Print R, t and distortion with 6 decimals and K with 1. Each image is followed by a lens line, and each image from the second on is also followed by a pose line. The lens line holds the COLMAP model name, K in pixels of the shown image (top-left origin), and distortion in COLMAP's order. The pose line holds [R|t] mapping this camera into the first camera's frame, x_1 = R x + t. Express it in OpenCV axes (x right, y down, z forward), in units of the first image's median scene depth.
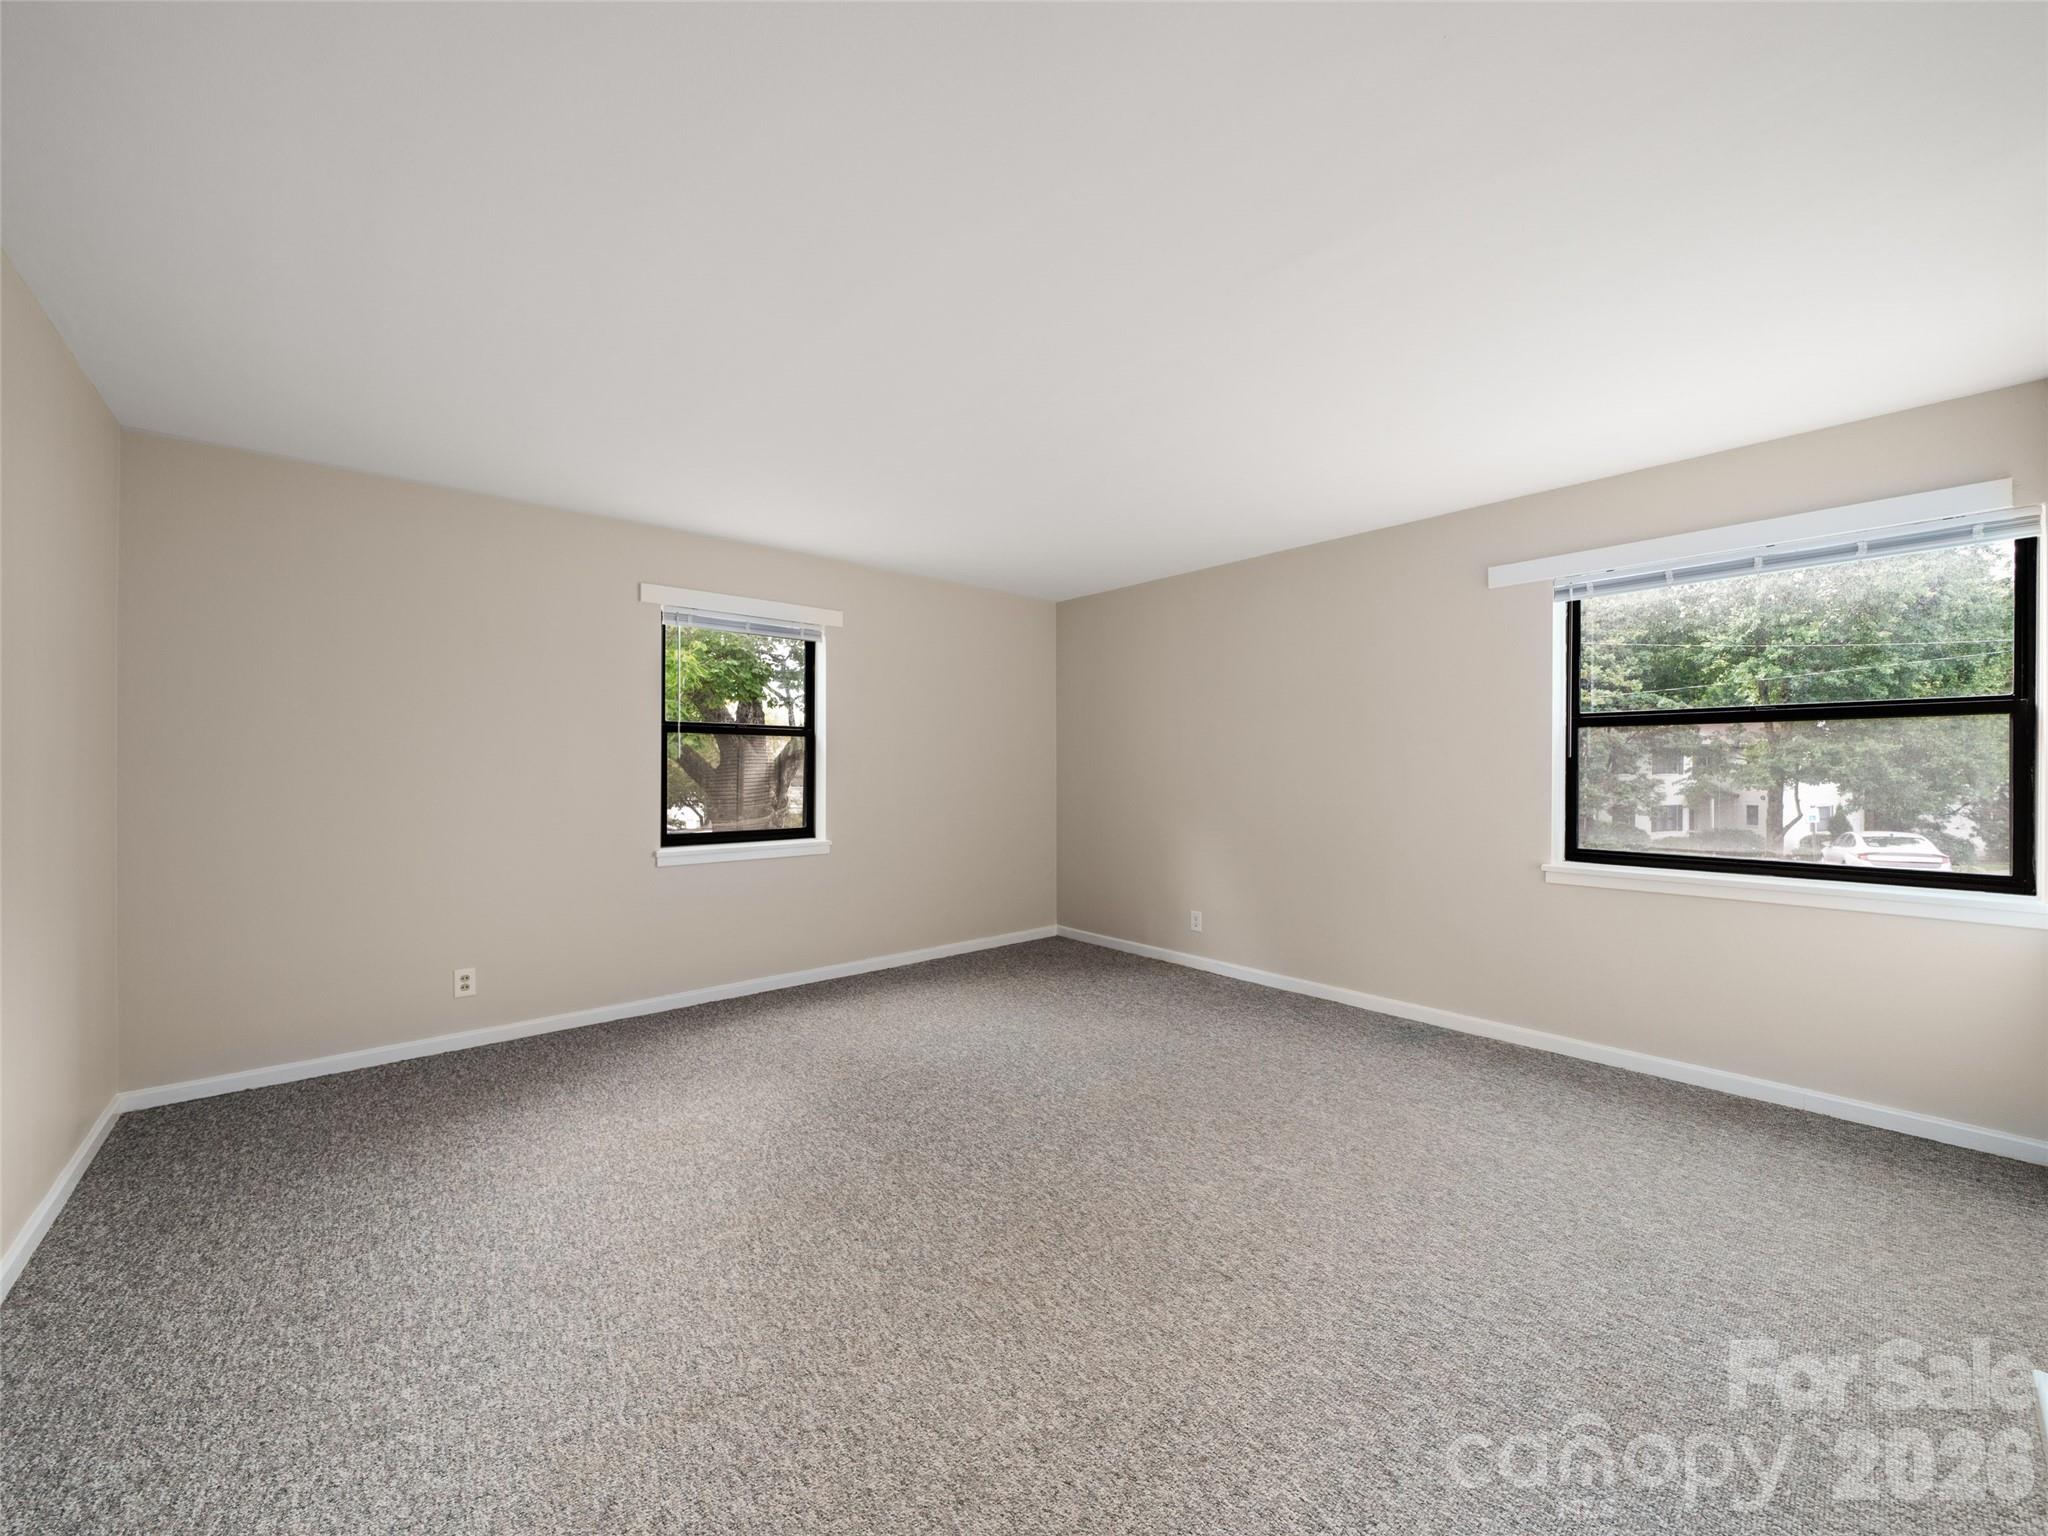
lens RADIAL K [[787.3, 0, 1019.7], [0, 787.3, 773.4], [0, 0, 1]] dist [-0.004901, -0.000552]
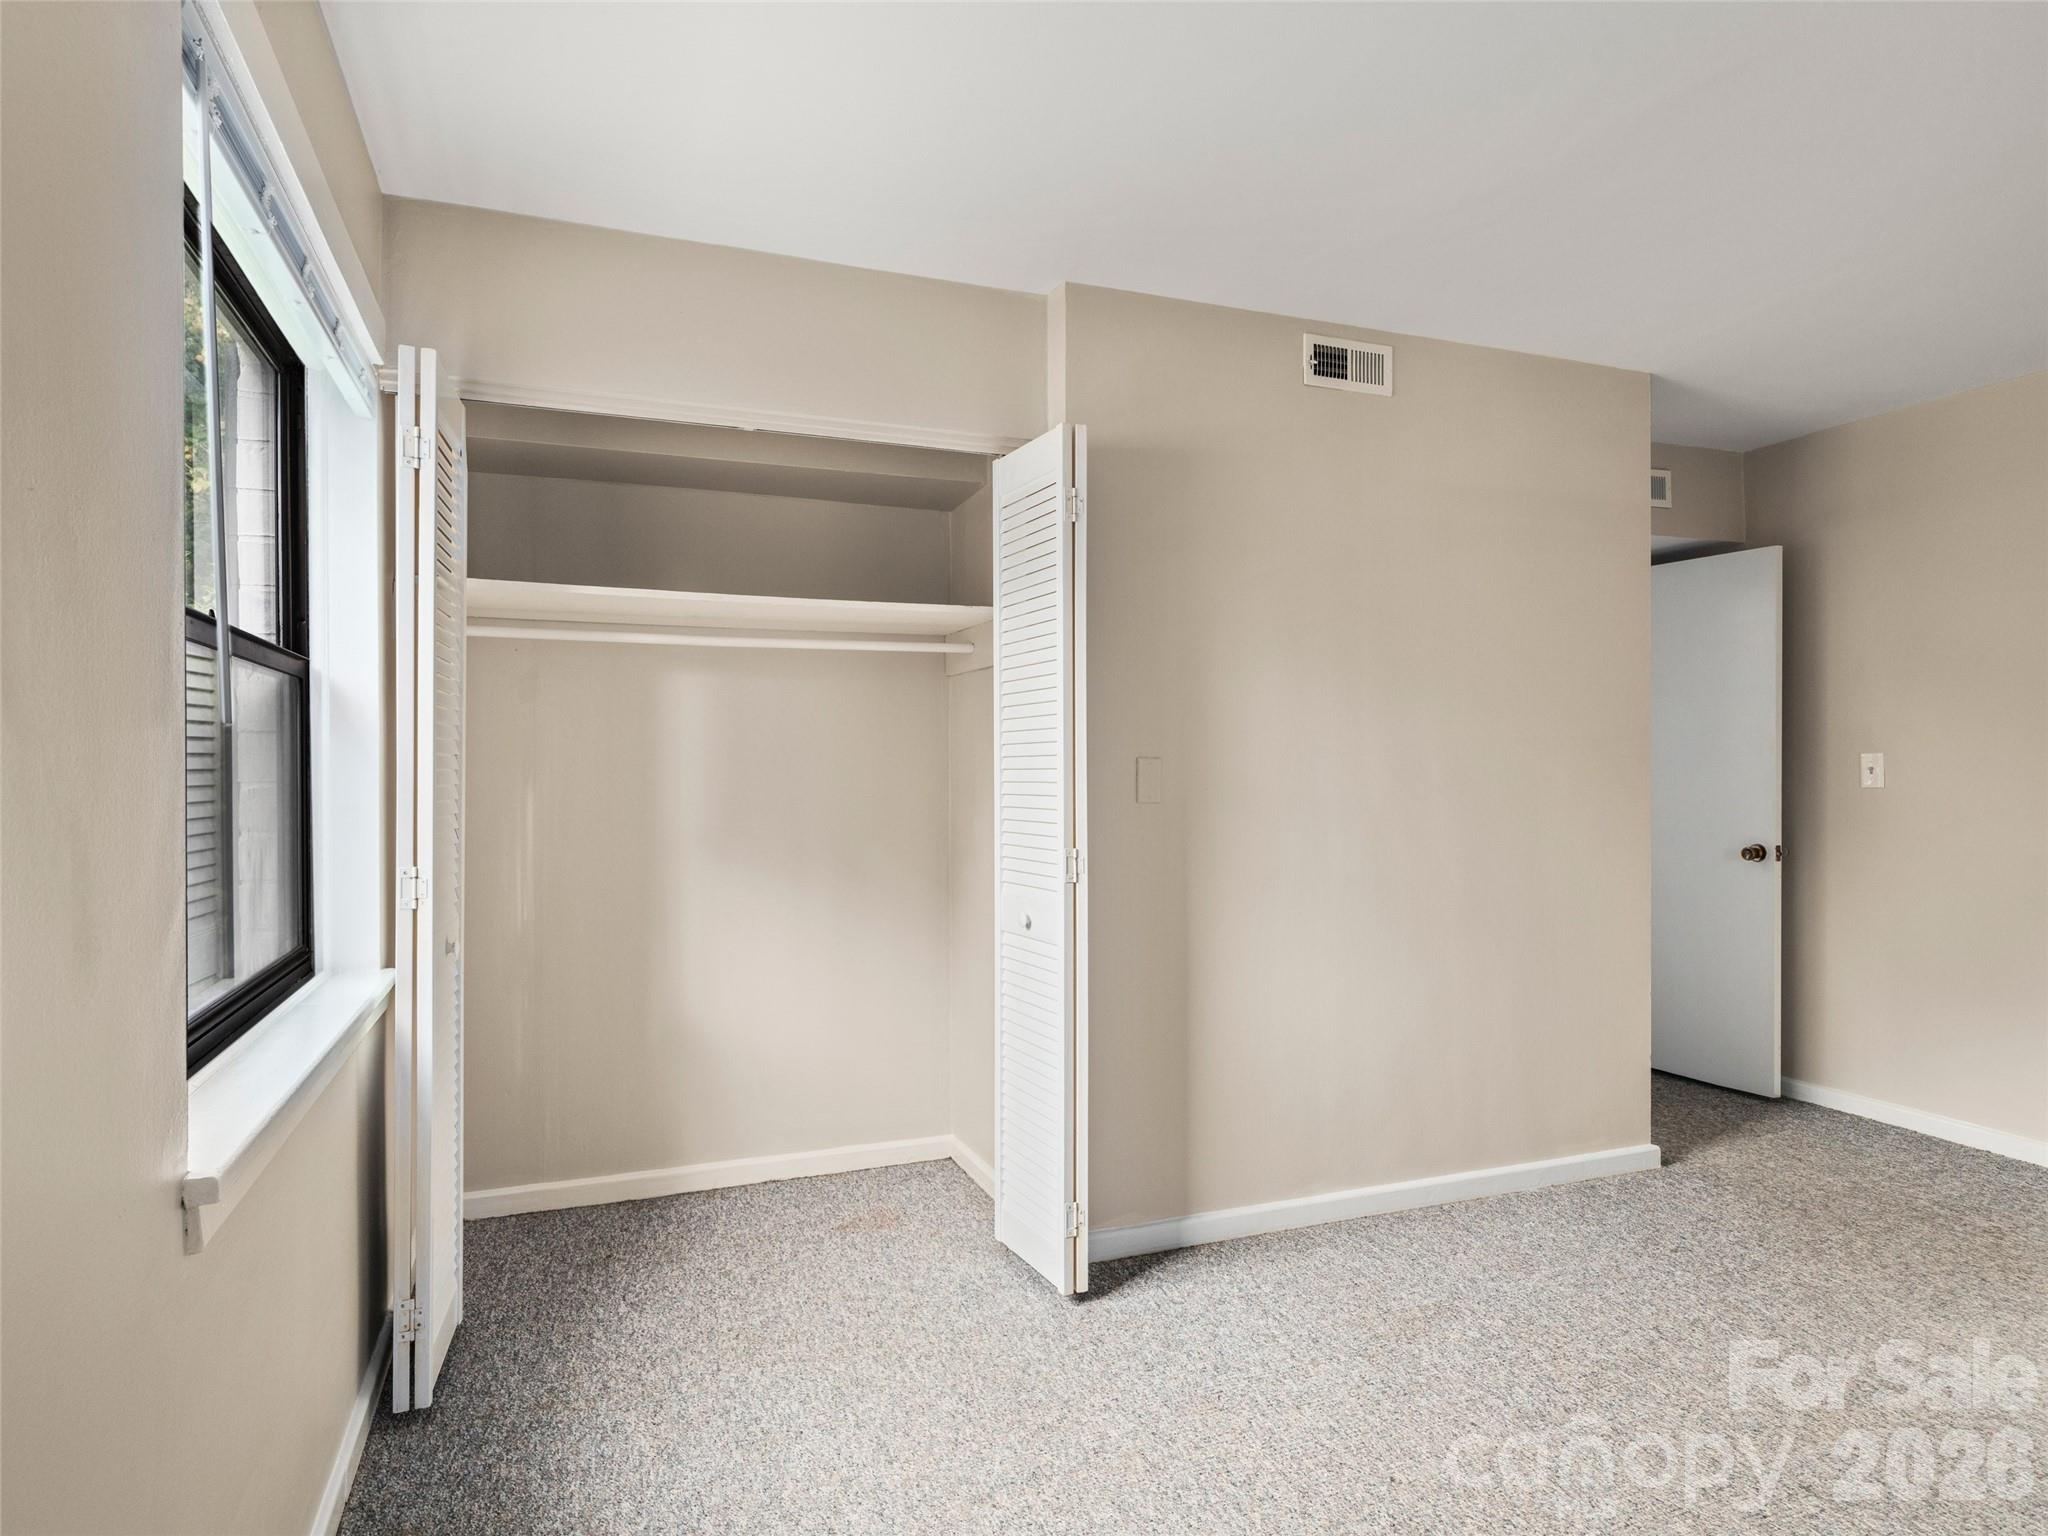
lens RADIAL K [[1185.4, 0, 1024.0], [0, 1185.4, 768.0], [0, 0, 1]] dist [0.001615, 0.000982]
pose [[-0.941258, -0.000311, 0.337689, 0.315743], [0.003560, 0.999935, 0.010844, -0.012262], [-0.337670, 0.011409, -0.941195, 1.262571]]
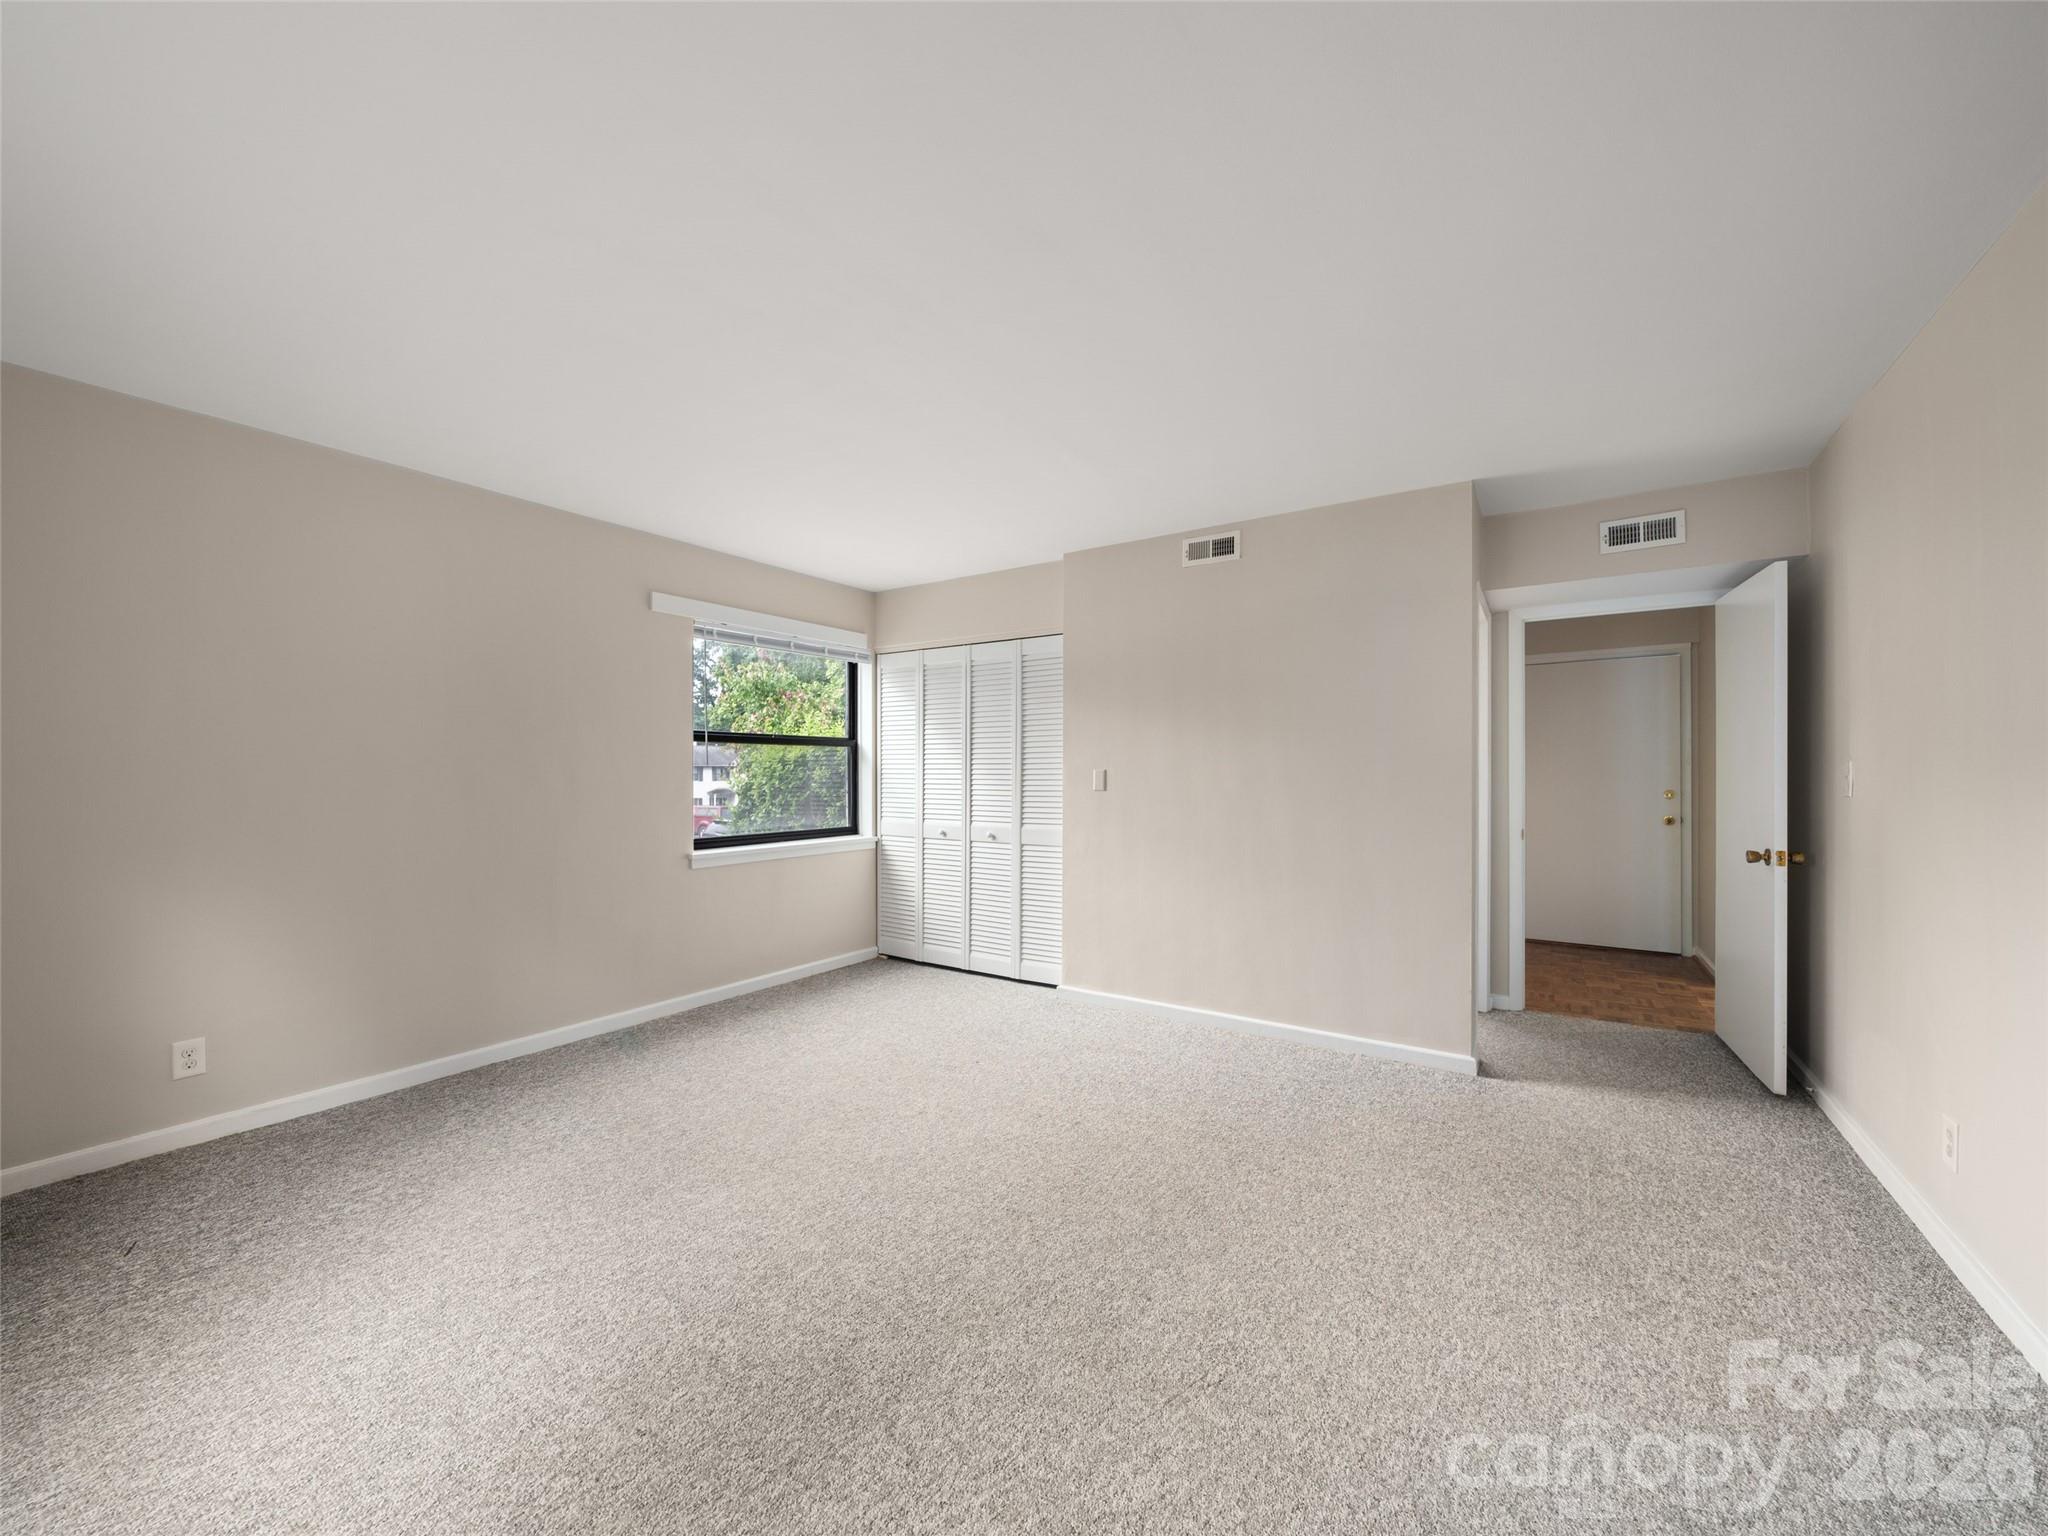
lens RADIAL K [[787.3, 0, 1019.7], [0, 787.3, 773.4], [0, 0, 1]] dist [-0.004901, -0.000552]
pose [[-0.262403, -0.001168, 0.964958, -0.629740], [0.007343, 0.999968, 0.003208, -0.007448], [-0.964930, 0.007928, -0.262386, 0.836184]]
